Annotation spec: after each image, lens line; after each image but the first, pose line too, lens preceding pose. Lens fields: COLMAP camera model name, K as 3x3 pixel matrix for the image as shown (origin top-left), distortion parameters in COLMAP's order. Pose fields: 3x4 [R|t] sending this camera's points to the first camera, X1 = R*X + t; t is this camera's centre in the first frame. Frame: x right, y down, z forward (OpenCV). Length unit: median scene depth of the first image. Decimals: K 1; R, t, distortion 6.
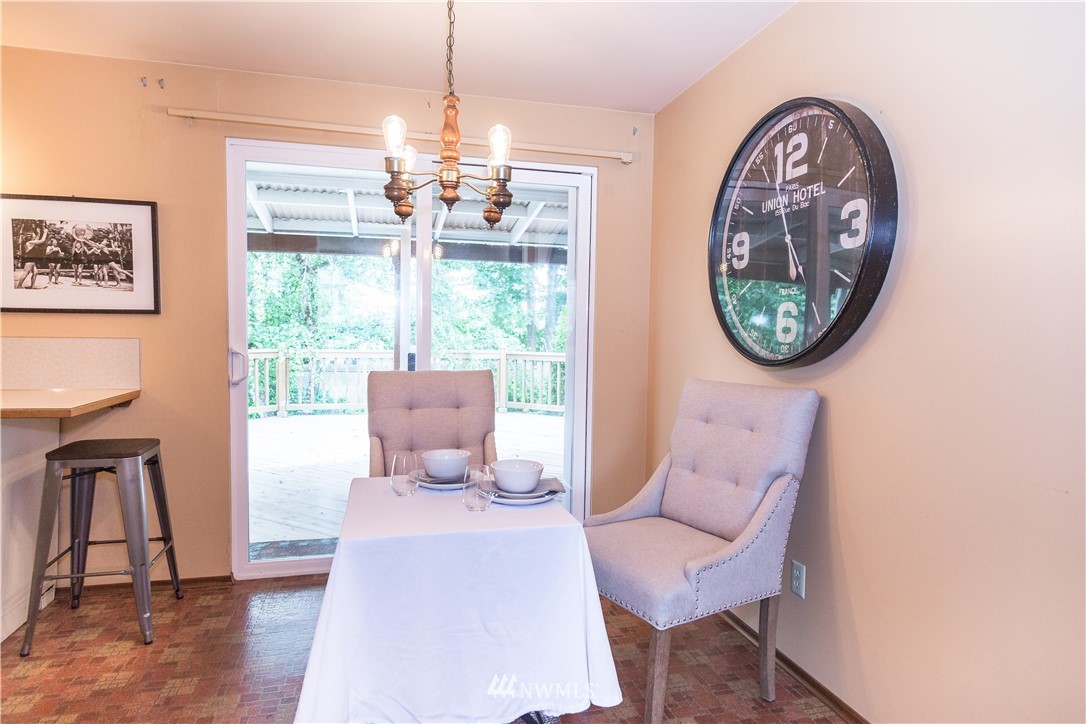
lens RADIAL K [[623.0, 0, 542.9], [0, 623.0, 358.5], [0, 0, 1]] dist [-0.001421, -0.000594]
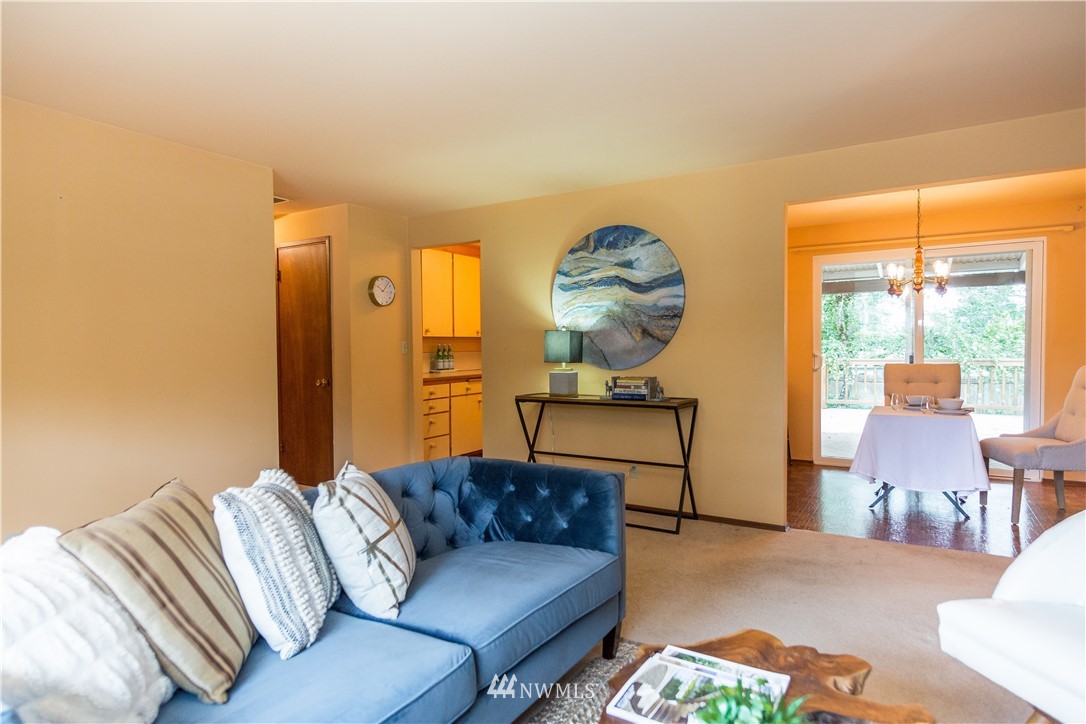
lens RADIAL K [[616.8, 0, 536.0], [0, 616.8, 367.7], [0, 0, 1]] dist [-0.004731, -0.001271]
pose [[0.689123, 0.003773, -0.724635, 0.327699], [-0.009513, 0.999947, -0.003841, 0.043084], [0.724582, 0.009541, 0.689122, -1.007525]]
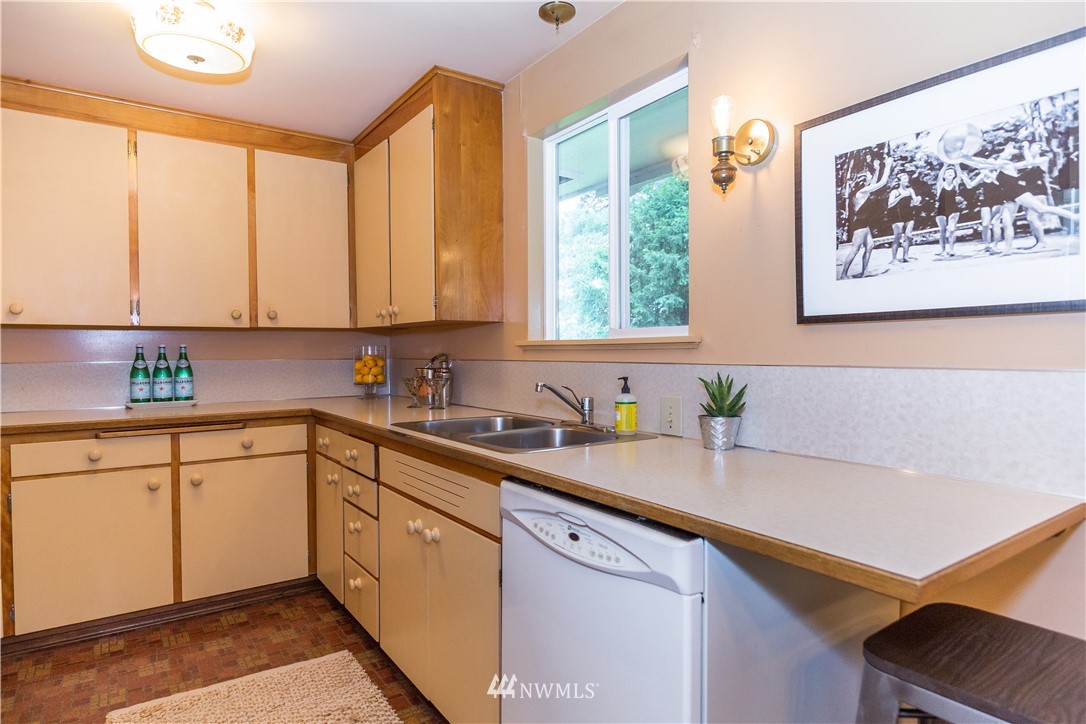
lens RADIAL K [[616.8, 0, 536.0], [0, 616.8, 367.7], [0, 0, 1]] dist [-0.004731, -0.001271]
pose [[0.357312, 0.002634, -0.933981, -0.420958], [-0.032461, 0.999427, -0.009601, -0.019271], [0.933421, 0.033749, 0.357193, 0.543151]]
